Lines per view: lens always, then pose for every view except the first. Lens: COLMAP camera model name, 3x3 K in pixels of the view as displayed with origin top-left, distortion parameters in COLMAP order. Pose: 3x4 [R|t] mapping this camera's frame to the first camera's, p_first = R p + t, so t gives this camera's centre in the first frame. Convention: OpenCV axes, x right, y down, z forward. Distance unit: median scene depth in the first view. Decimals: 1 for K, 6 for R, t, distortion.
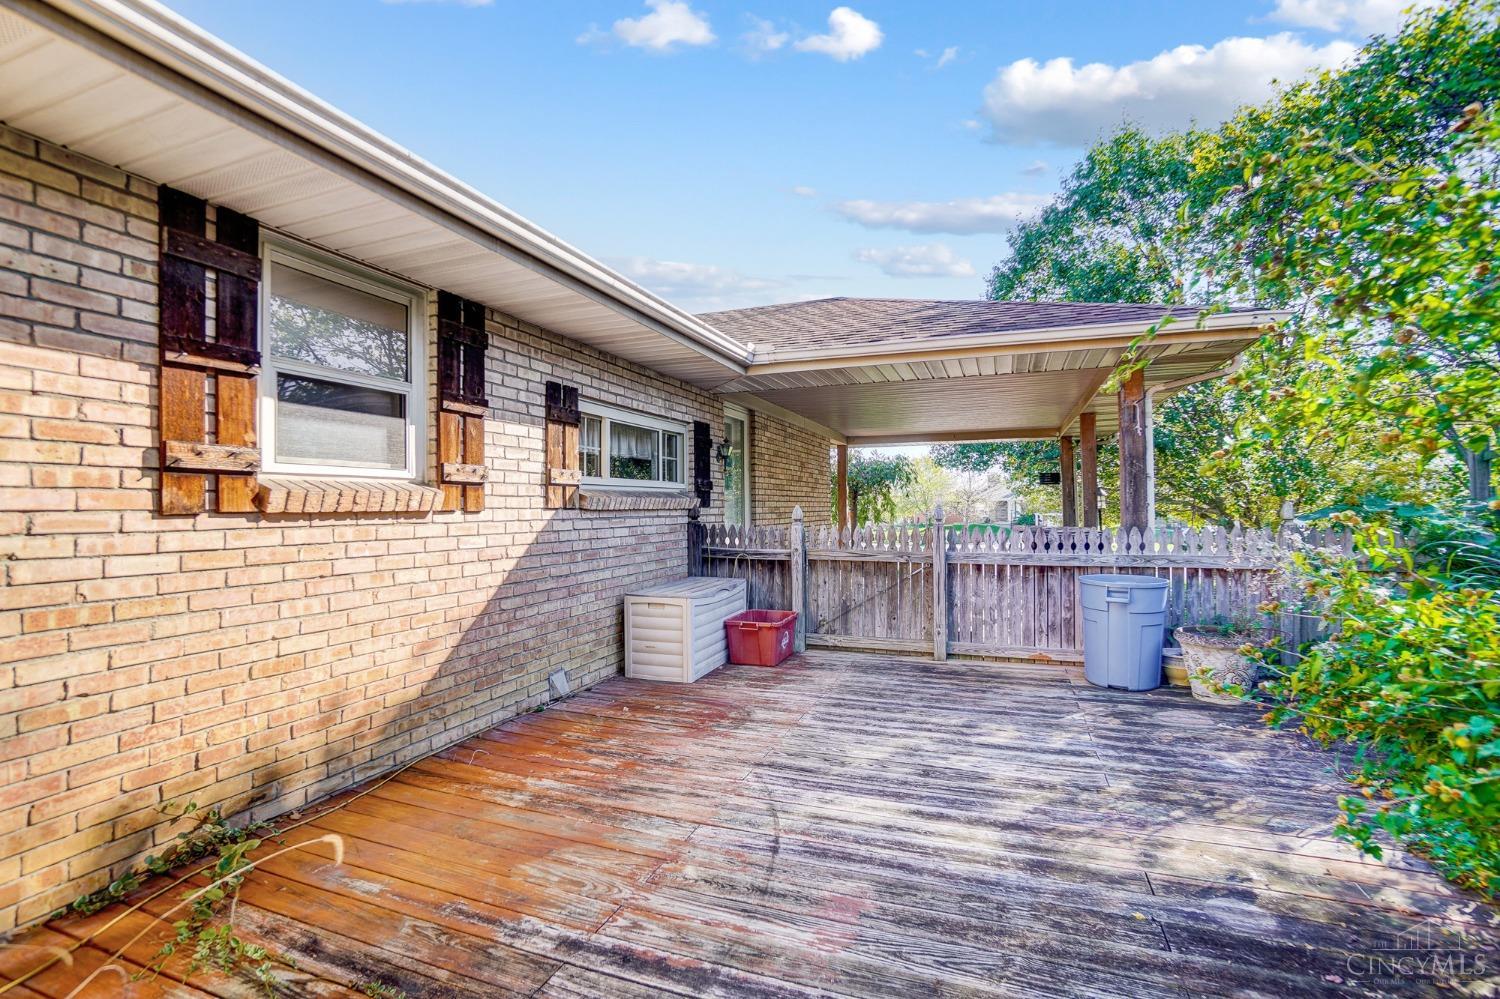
lens RADIAL K [[682.8, 0, 743.4], [0, 682.8, 505.6], [0, 0, 1]] dist [-0.025204, 0.000848]
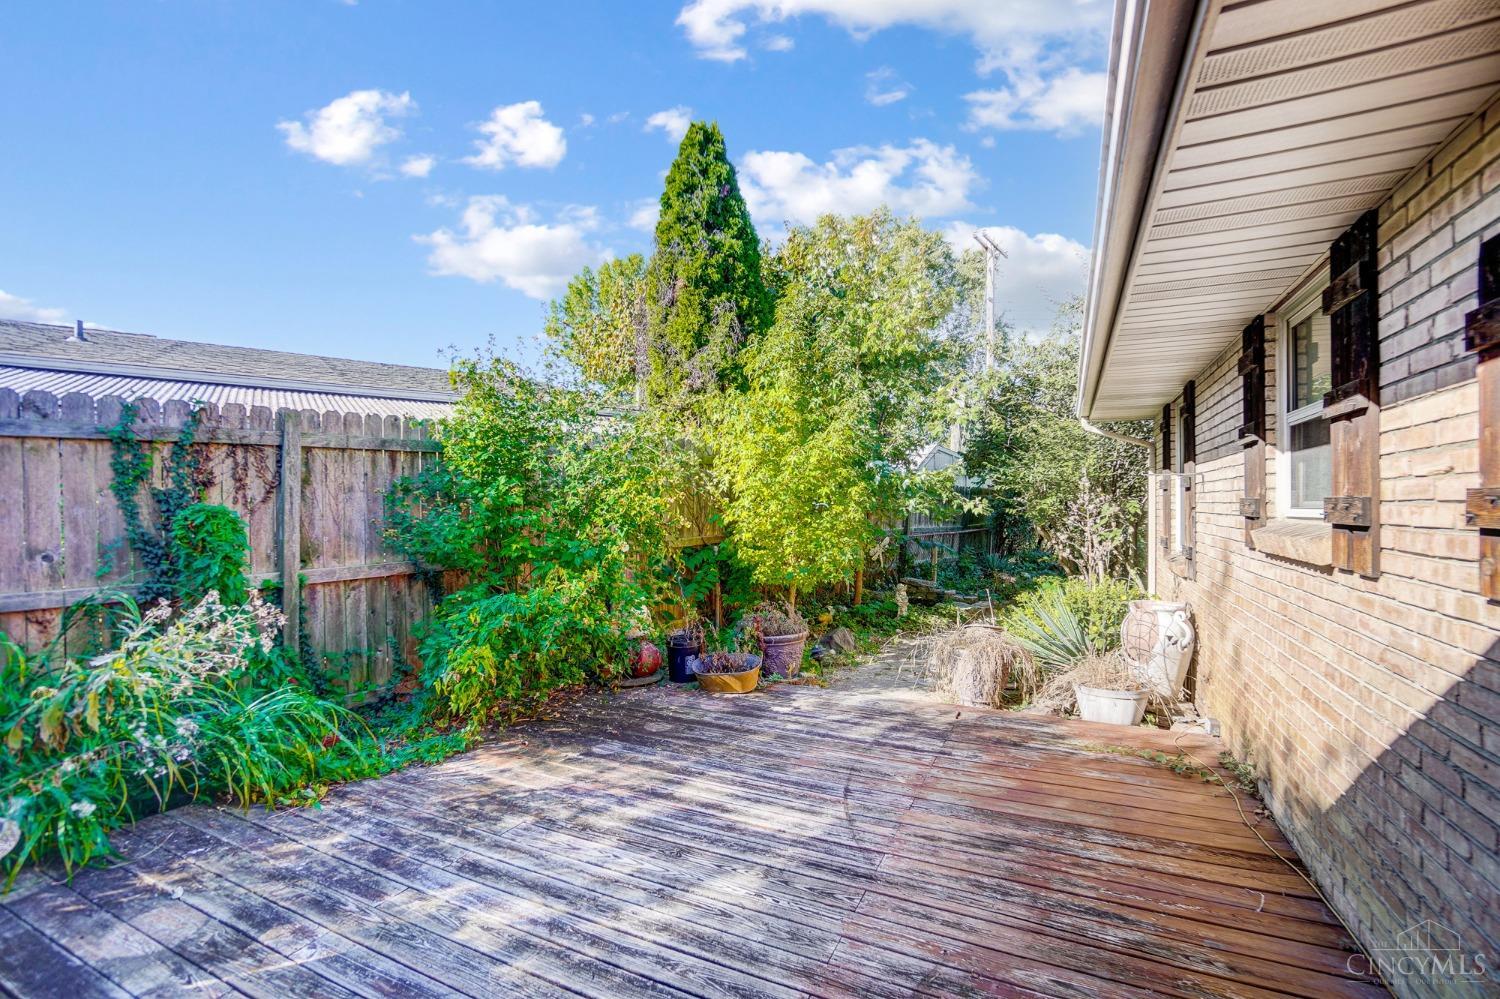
lens RADIAL K [[682.8, 0, 751.7], [0, 682.8, 502.4], [0, 0, 1]] dist [-0.025204, 0.000848]
pose [[-0.997350, 0.005169, 0.072575, 0.120517], [0.004851, 0.999978, -0.004551, -0.072032], [-0.072597, -0.004187, -0.997353, 2.117271]]
